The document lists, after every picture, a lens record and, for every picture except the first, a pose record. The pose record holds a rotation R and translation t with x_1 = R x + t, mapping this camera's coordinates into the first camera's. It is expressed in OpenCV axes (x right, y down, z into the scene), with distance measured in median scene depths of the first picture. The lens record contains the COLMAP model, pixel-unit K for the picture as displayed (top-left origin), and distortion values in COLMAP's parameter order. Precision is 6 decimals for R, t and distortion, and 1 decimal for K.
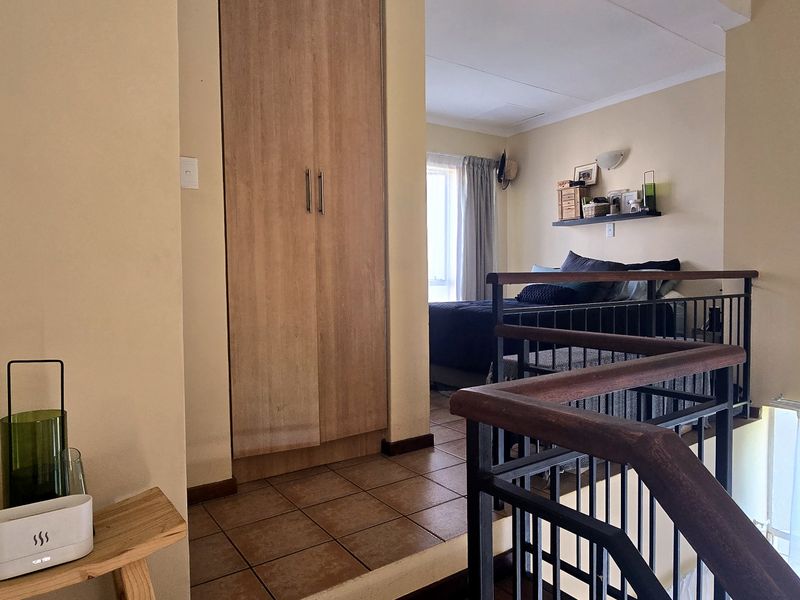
lens RADIAL K [[531.2, 0, 409.3], [0, 531.2, 299.7], [0, 0, 1]] dist [-0.000997, -0.001899]
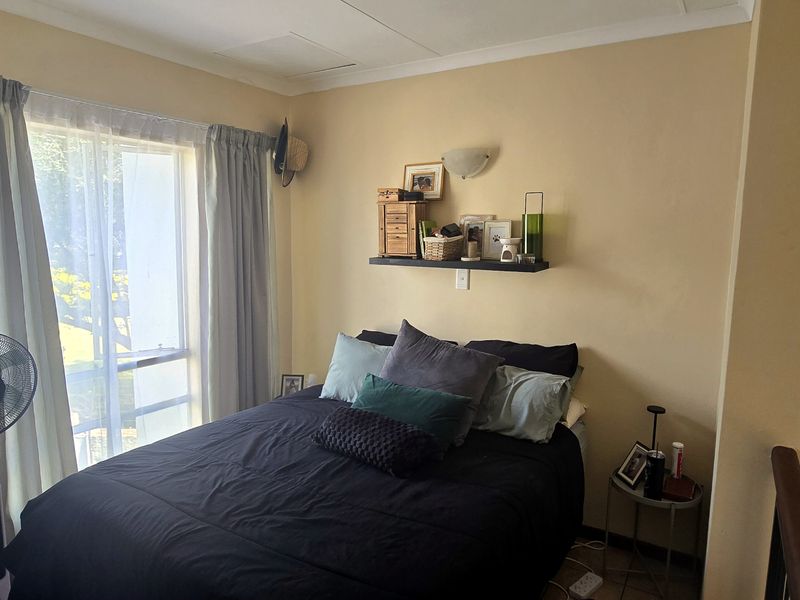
lens RADIAL K [[531.2, 0, 409.3], [0, 531.2, 299.7], [0, 0, 1]] dist [-0.000997, -0.001899]
pose [[0.920250, -0.023532, 0.390622, 0.081534], [-0.009737, 0.996504, 0.082971, -0.152238], [-0.391209, -0.080157, 0.916804, 0.450555]]
